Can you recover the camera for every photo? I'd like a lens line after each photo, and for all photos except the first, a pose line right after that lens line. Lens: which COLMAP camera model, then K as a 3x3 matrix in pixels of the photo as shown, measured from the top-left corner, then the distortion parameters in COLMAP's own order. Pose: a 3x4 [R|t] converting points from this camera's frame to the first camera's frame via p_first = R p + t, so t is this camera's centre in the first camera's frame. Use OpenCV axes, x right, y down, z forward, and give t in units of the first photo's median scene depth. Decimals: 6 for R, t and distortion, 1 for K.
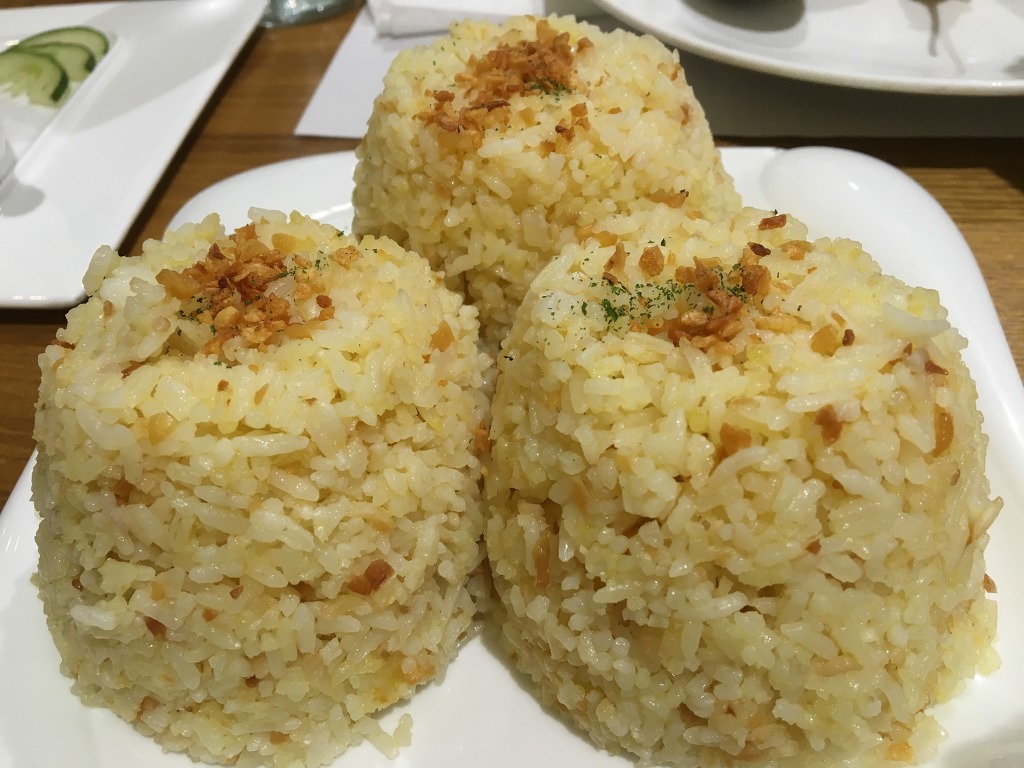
lens RADIAL K [[867.9, 0, 485.9], [0, 867.9, 386.0], [0, 0, 1]] dist [0.074763, -0.096799]
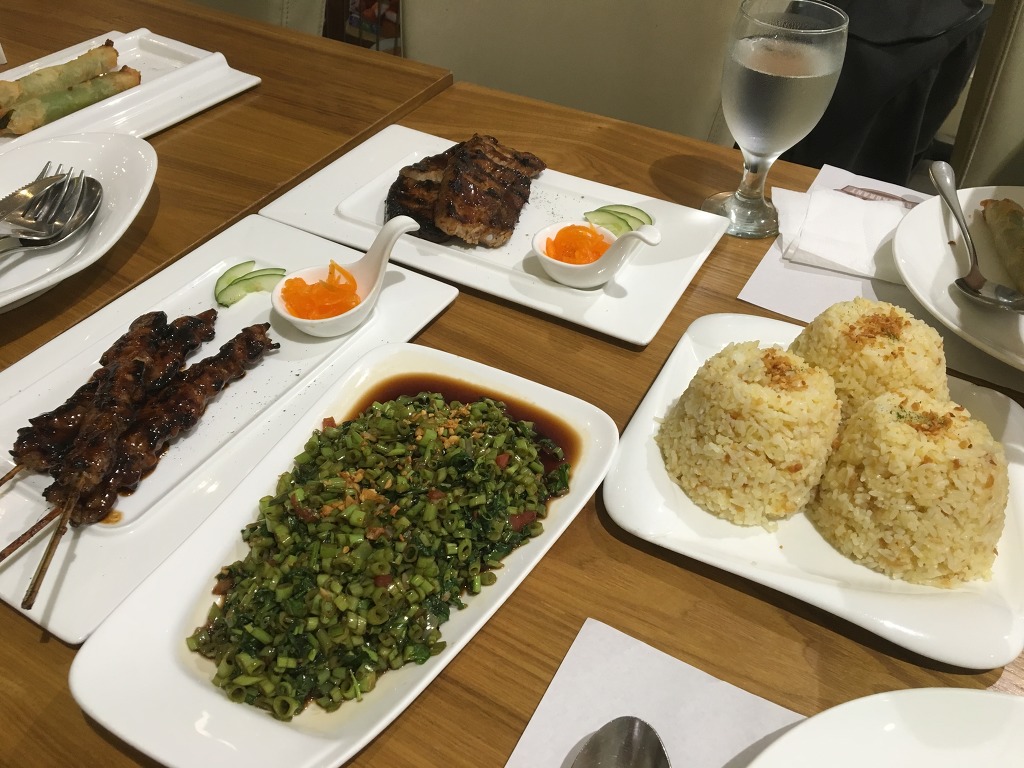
lens RADIAL K [[867.9, 0, 485.9], [0, 867.9, 386.0], [0, 0, 1]] dist [0.074763, -0.096799]
pose [[0.924191, 0.337684, -0.178438, -0.721683], [-0.353309, 0.933341, -0.063612, 0.552756], [0.145062, 0.121833, 0.981893, -2.411468]]
